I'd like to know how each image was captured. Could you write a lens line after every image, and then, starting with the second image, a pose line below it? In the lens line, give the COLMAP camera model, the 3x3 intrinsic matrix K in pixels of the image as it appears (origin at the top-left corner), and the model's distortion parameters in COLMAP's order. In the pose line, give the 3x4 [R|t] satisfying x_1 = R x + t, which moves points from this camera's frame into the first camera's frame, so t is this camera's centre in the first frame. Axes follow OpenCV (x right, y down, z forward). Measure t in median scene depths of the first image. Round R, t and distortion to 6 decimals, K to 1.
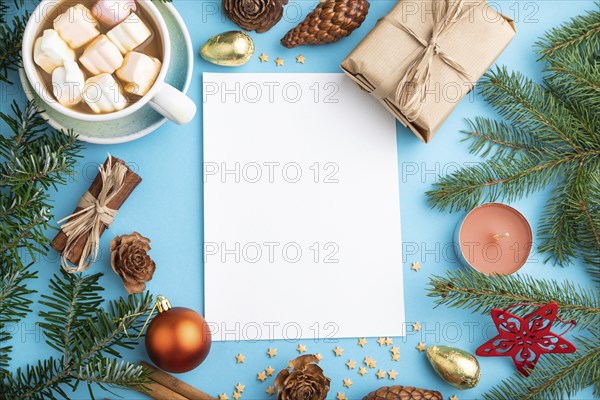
lens RADIAL K [[968.4, 0, 300.0], [0, 968.4, 200.0], [0, 0, 1]] dist [-0.001852, -0.004364]
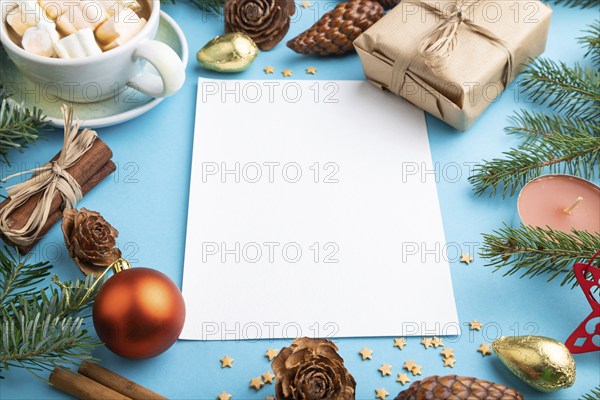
lens RADIAL K [[968.4, 0, 300.0], [0, 968.4, 200.0], [0, 0, 1]] dist [-0.001852, -0.004364]
pose [[0.998215, -0.036771, -0.047056, 0.028858], [0.002900, 0.816881, -0.576799, 0.472771], [0.059649, 0.575633, 0.815530, 0.361209]]
